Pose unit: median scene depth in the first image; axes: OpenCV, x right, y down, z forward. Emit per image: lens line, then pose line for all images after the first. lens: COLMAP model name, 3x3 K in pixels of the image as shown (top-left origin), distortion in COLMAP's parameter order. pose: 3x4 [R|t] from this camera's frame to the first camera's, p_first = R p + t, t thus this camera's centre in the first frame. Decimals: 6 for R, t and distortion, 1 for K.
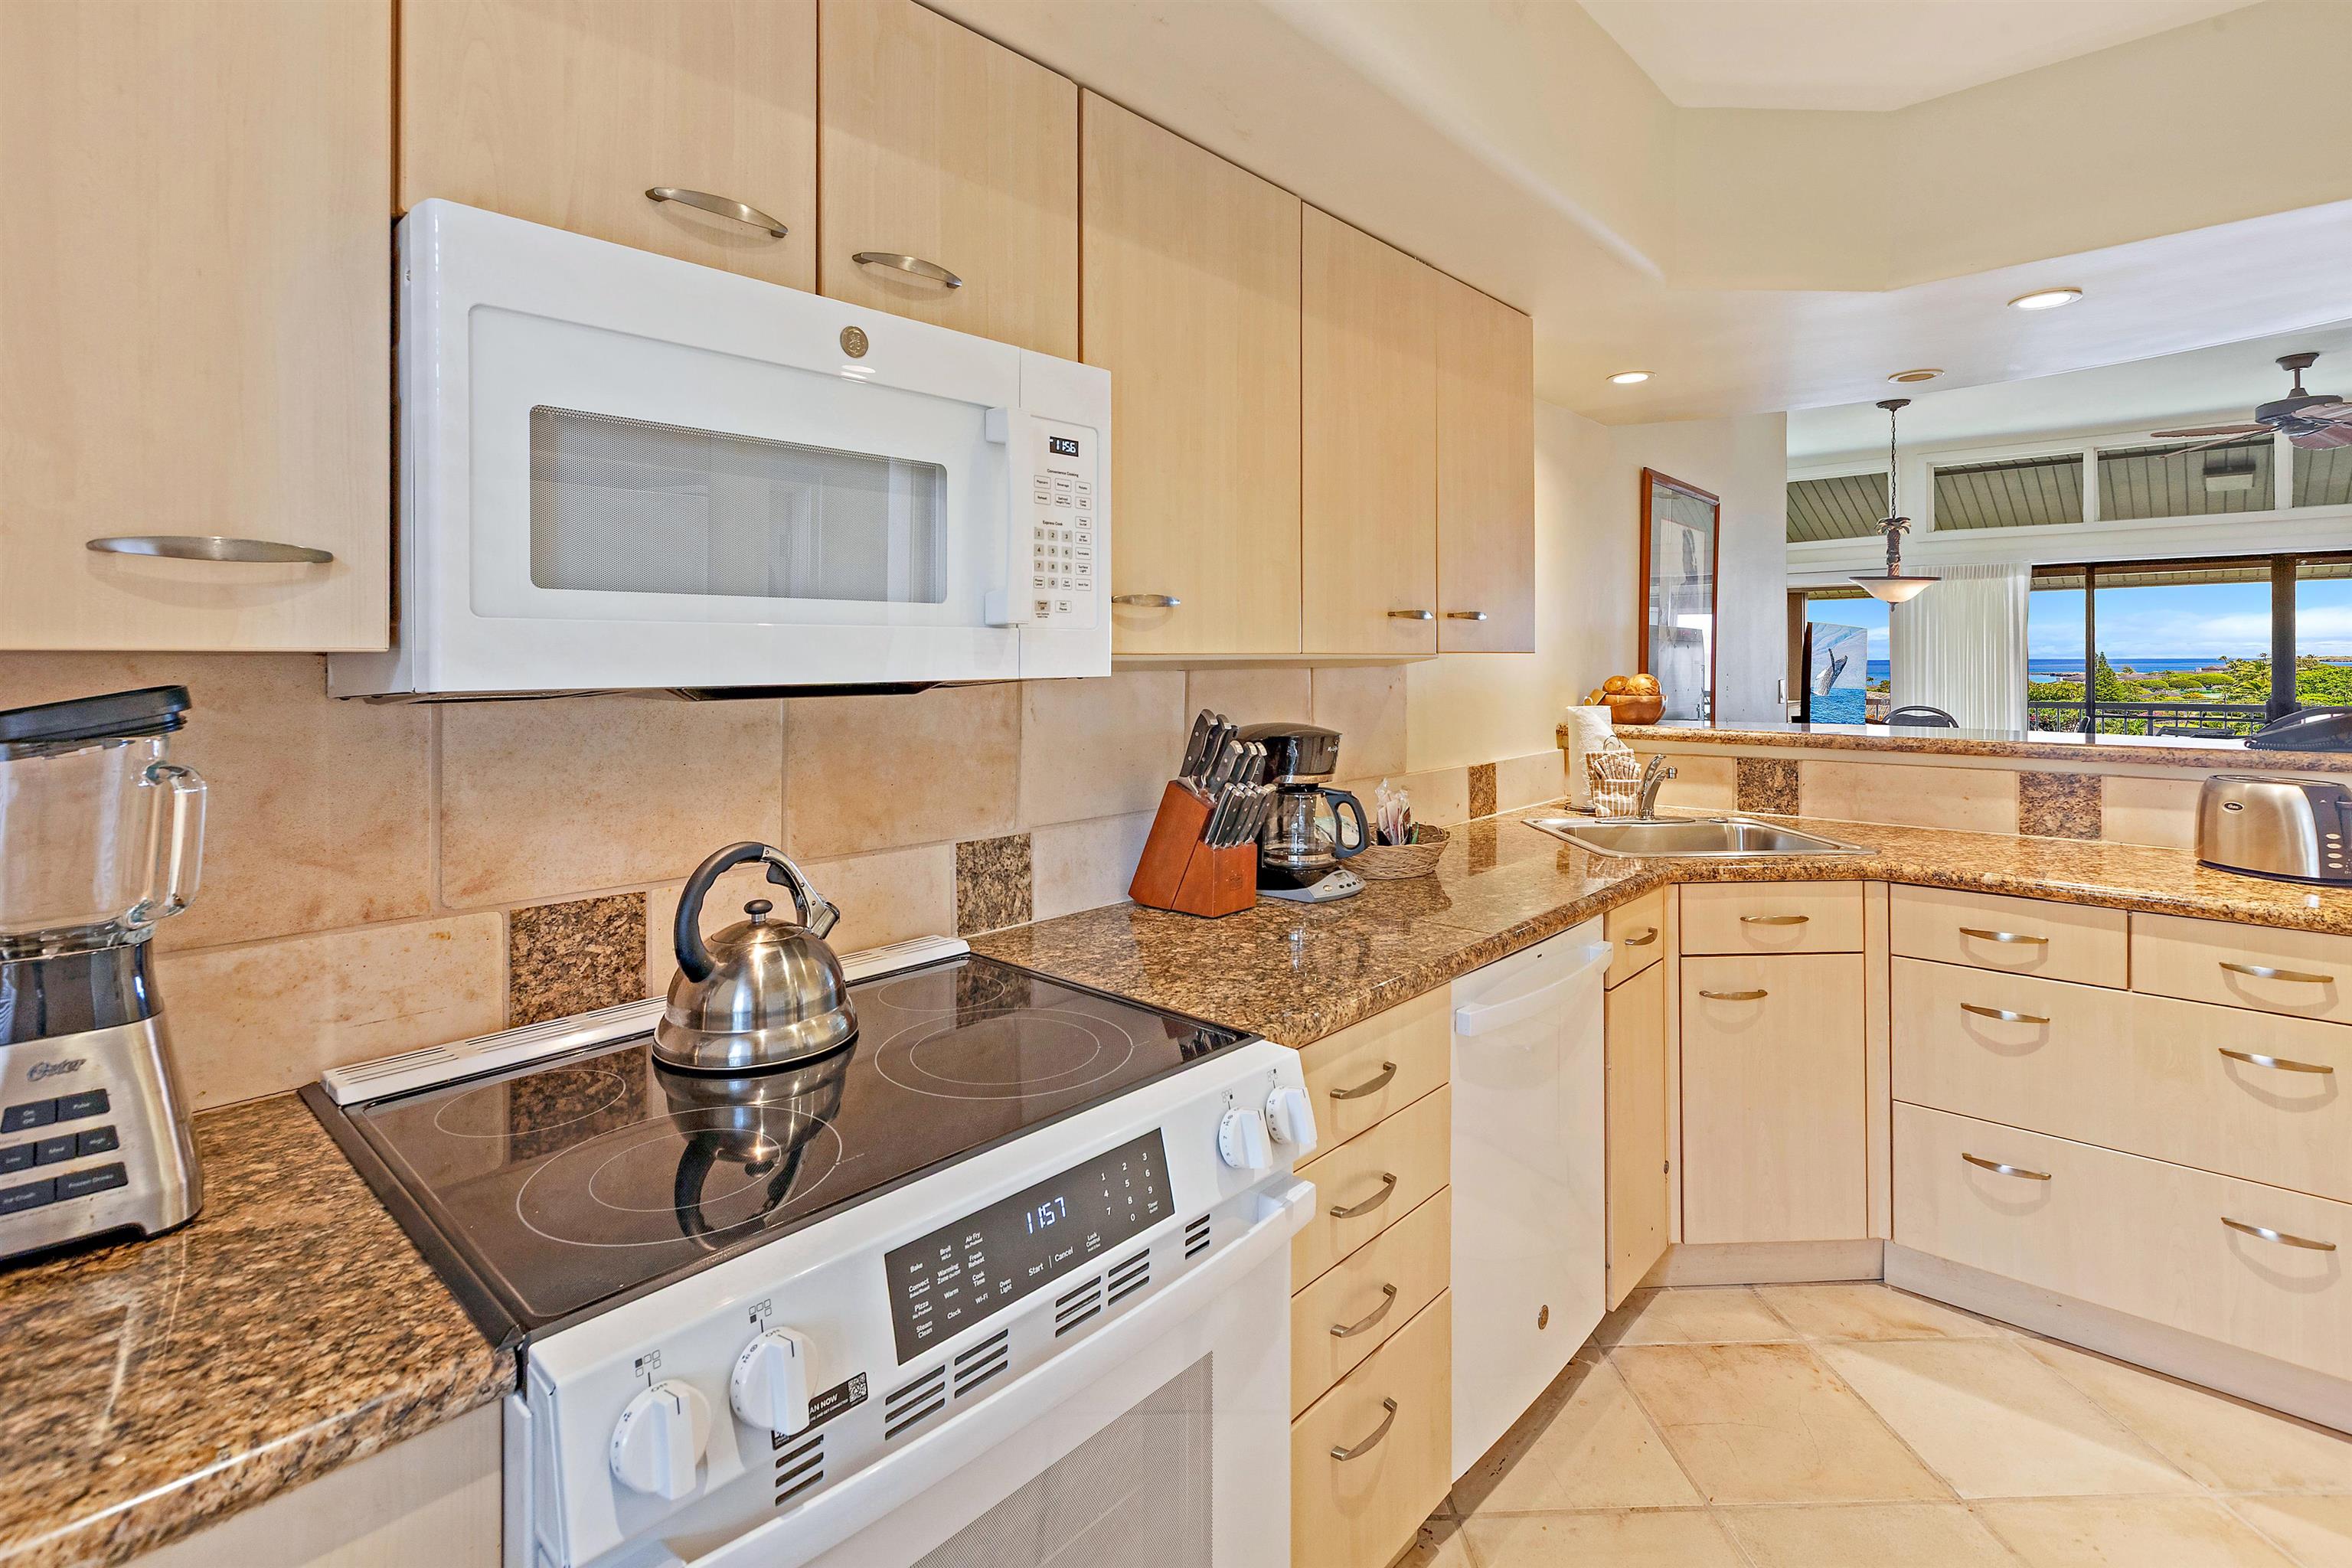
lens RADIAL K [[1103.1, 0, 1167.0], [0, 1103.1, 664.7], [0, 0, 1]] dist [0.010195, -0.004750]
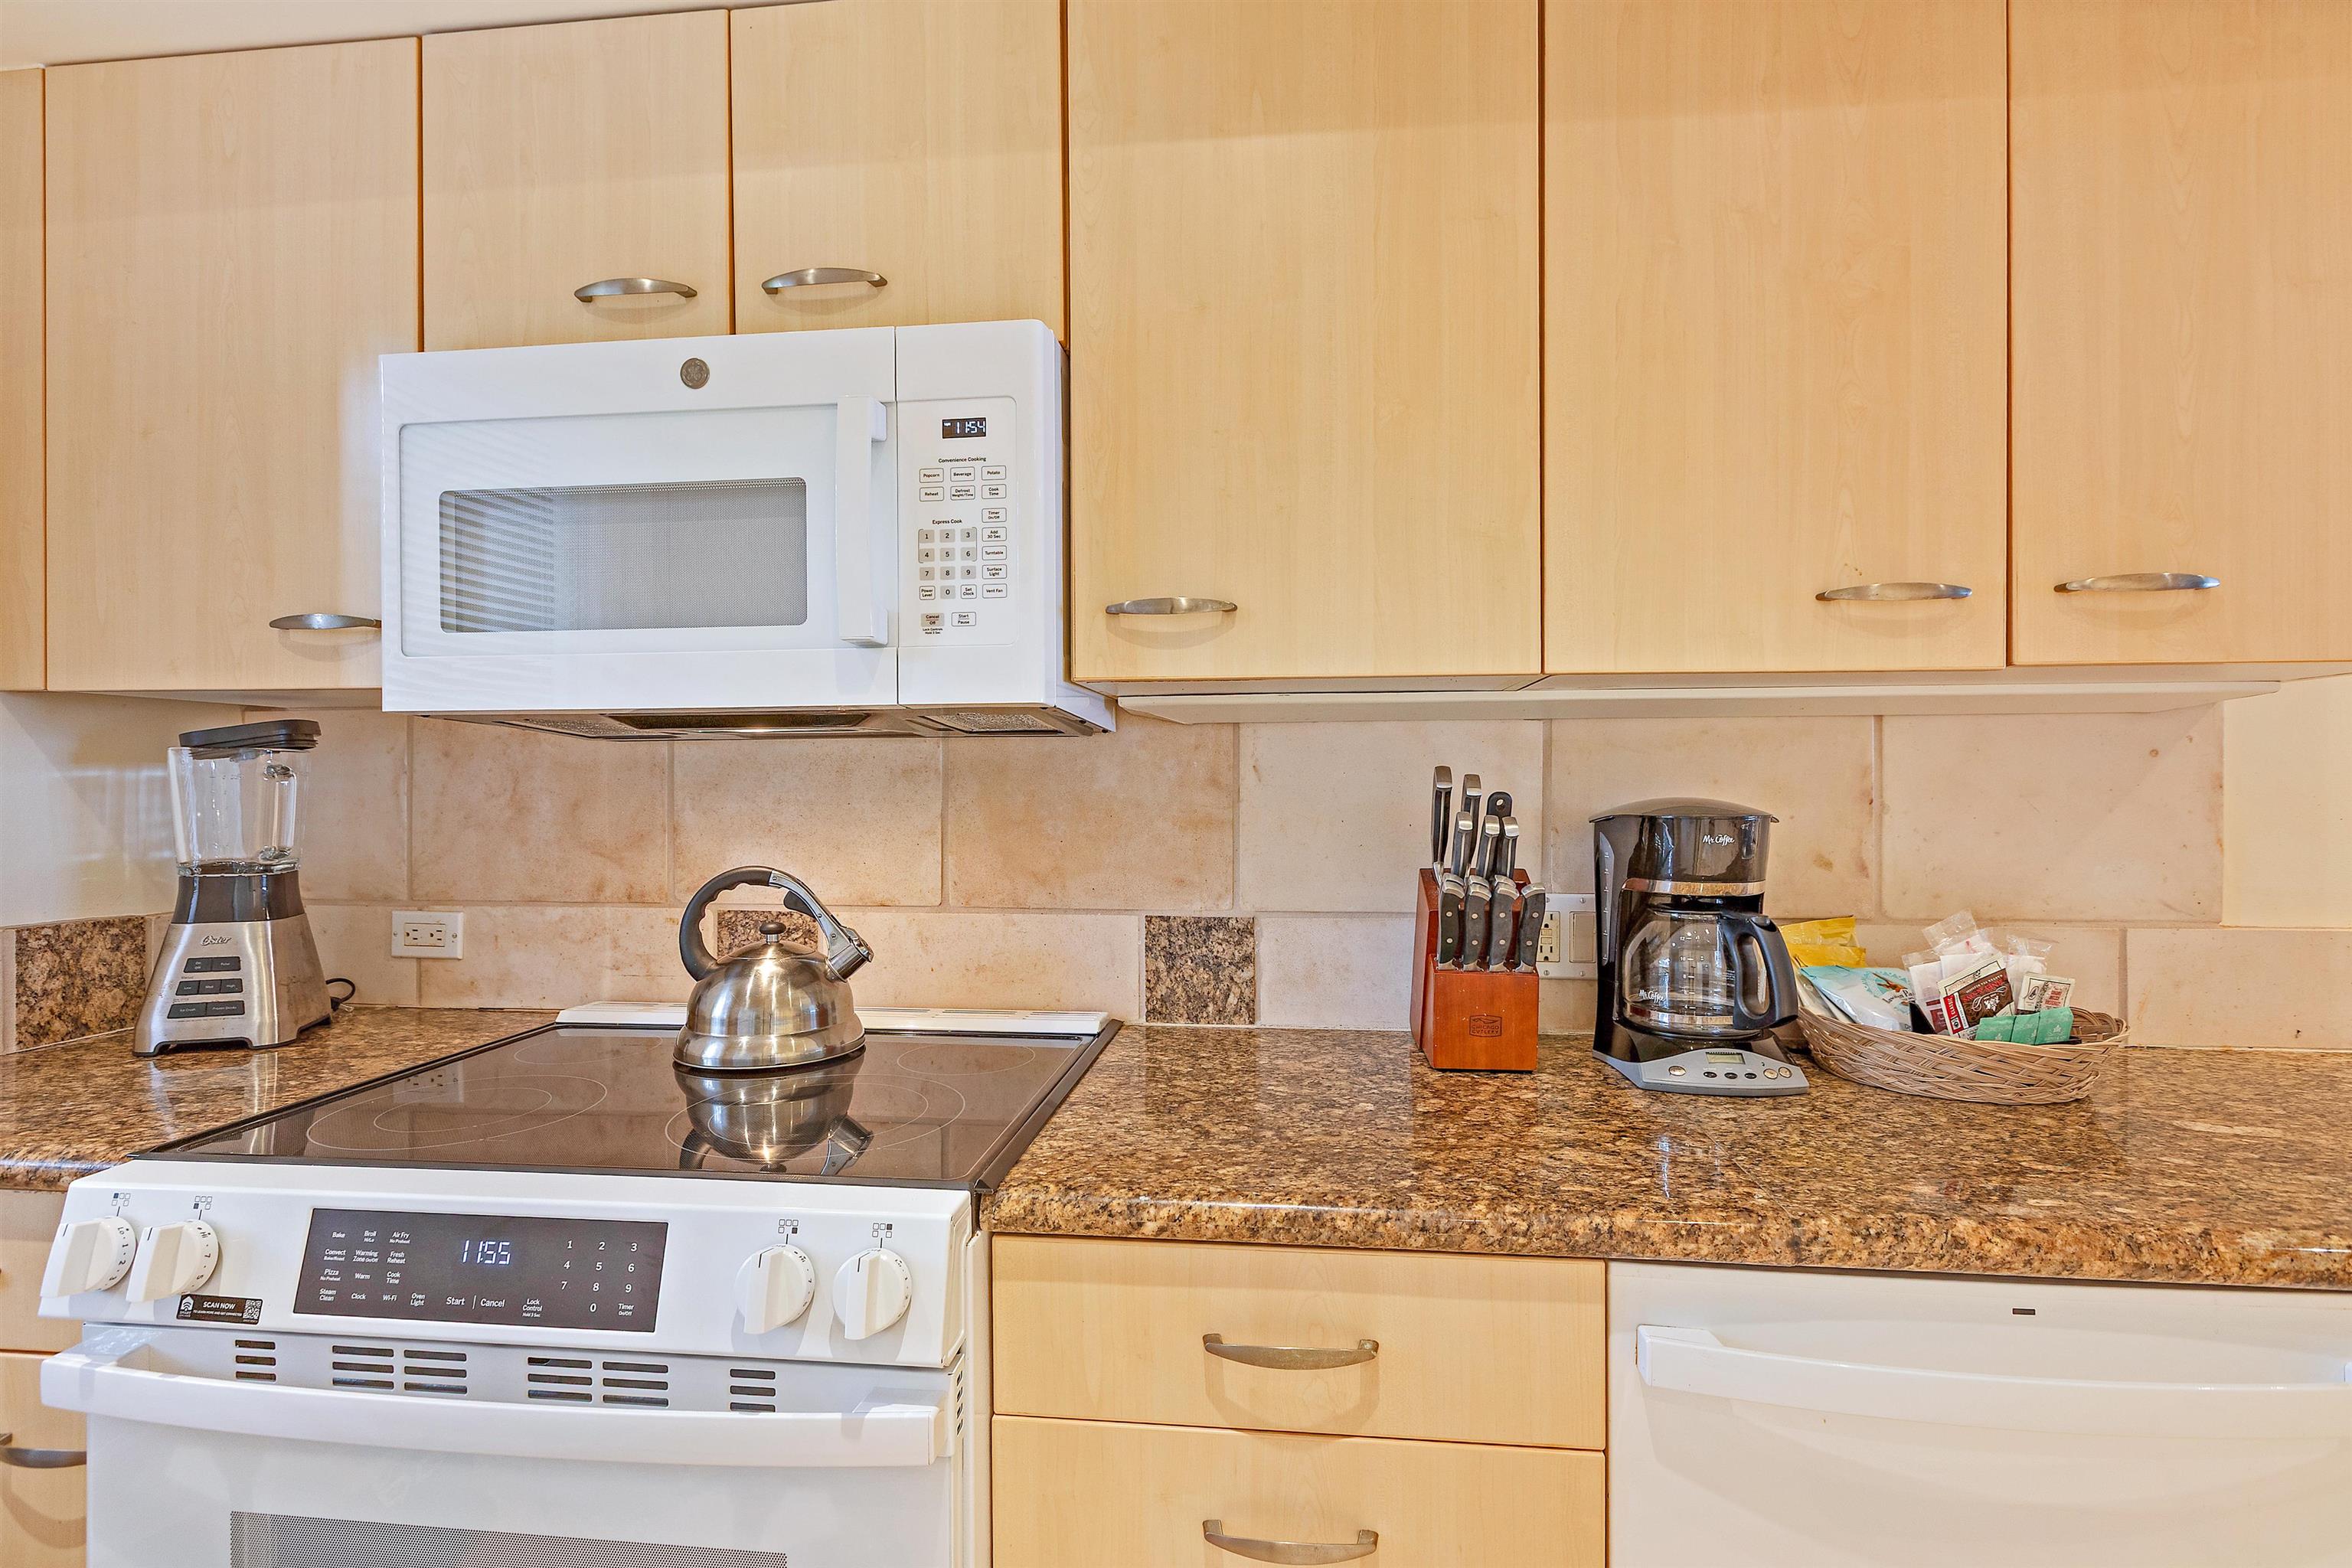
lens RADIAL K [[1100.3, 0, 1174.8], [0, 1100.3, 785.4], [0, 0, 1]] dist [0.002814, 0.000278]
pose [[0.595360, 0.004190, -0.803448, 0.429721], [-0.003617, 0.999990, 0.002535, 0.045191], [0.803451, 0.001397, 0.595369, 0.402857]]
